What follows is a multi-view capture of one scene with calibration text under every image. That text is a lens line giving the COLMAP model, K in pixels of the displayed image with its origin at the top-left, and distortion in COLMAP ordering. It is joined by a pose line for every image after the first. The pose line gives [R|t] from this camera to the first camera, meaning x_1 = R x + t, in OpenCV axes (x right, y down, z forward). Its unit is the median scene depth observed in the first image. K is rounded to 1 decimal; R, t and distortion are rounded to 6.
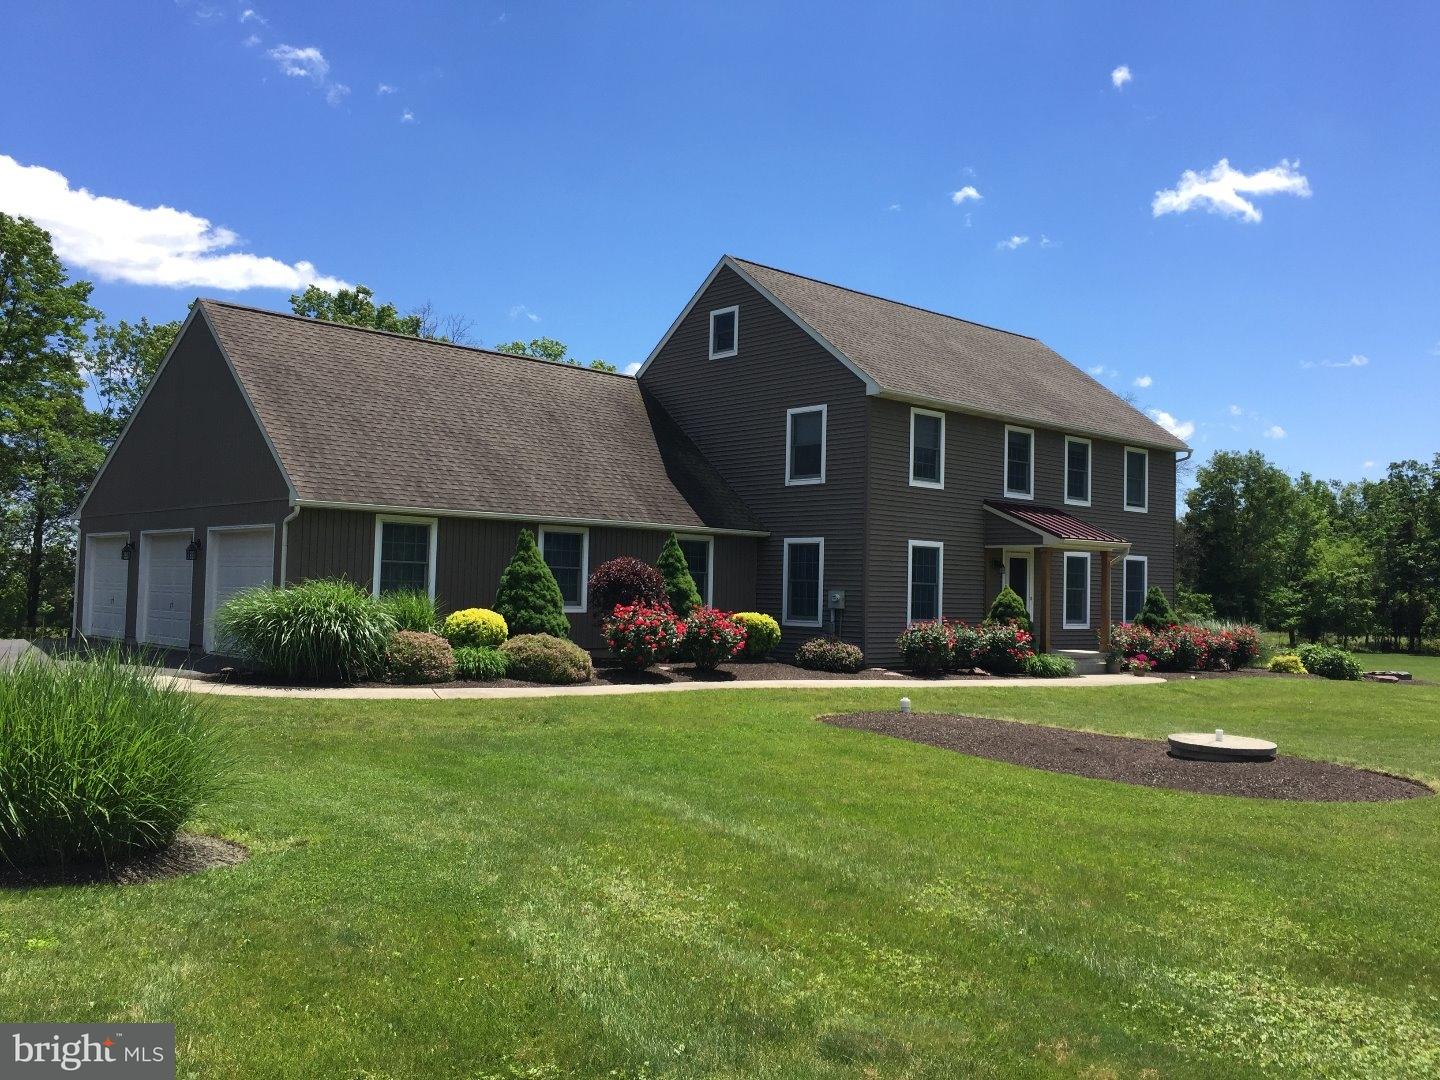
lens RADIAL K [[1229.9, 0, 720.0], [0, 1229.9, 540.0], [0, 0, 1]] dist [0.106419, -0.140665]
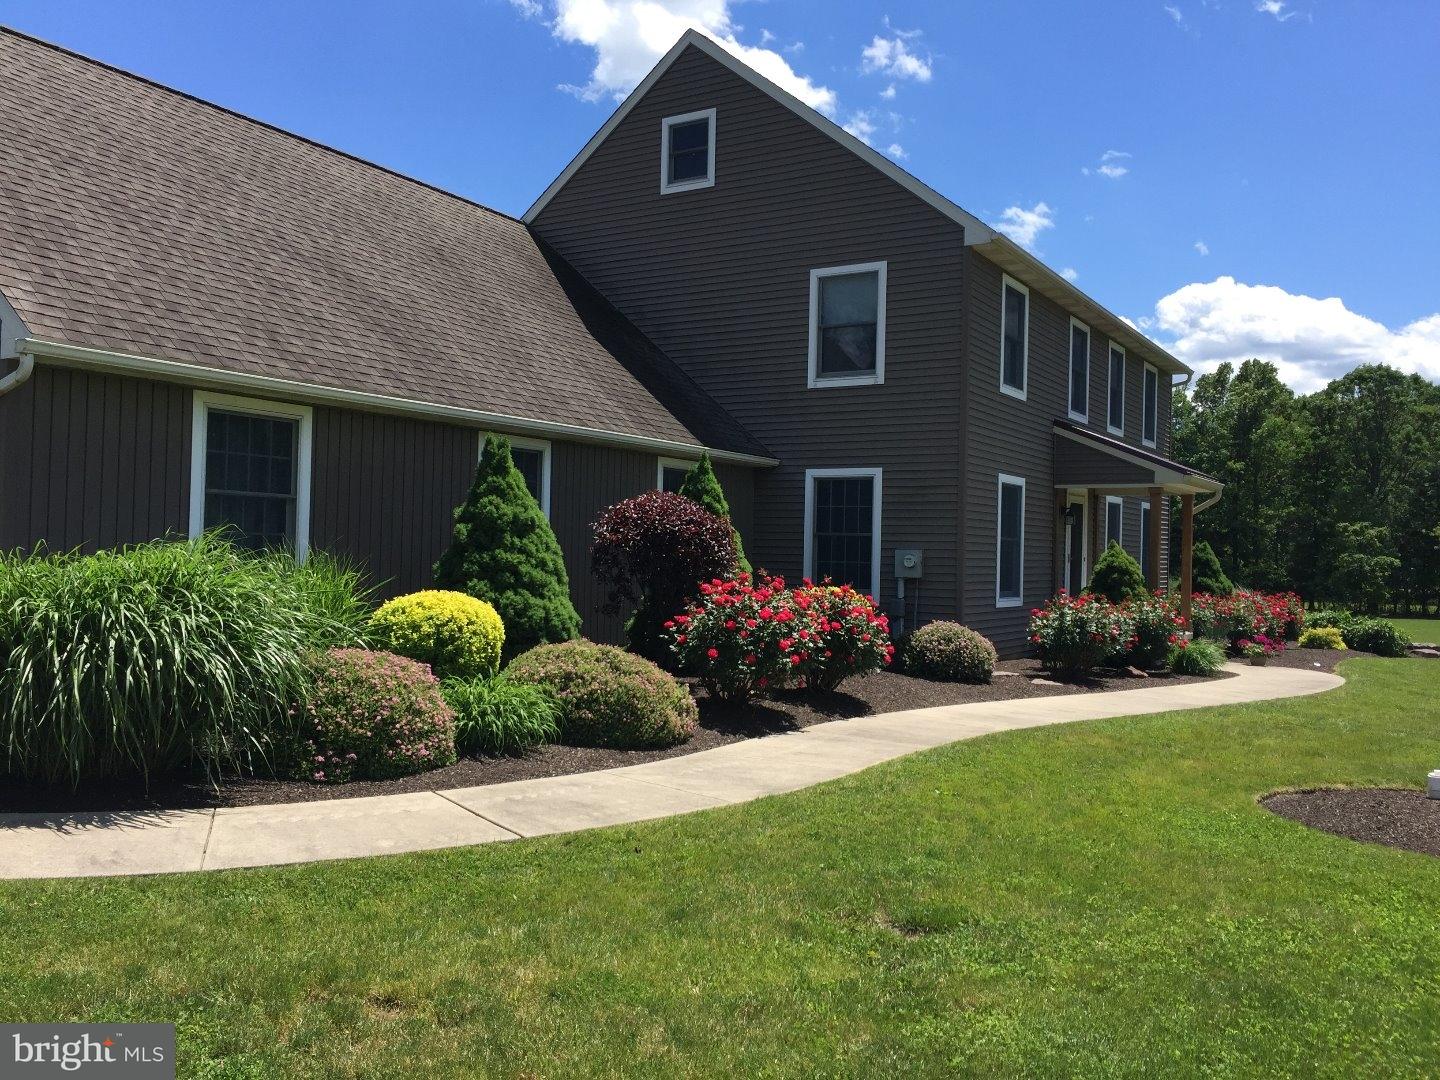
lens RADIAL K [[1229.9, 0, 720.0], [0, 1229.9, 540.0], [0, 0, 1]] dist [0.106419, -0.140665]
pose [[0.961634, 0.001390, 0.274334, -0.178274], [-0.011857, 0.999263, 0.036500, 0.013492], [-0.274081, -0.038352, 0.960942, 0.403120]]
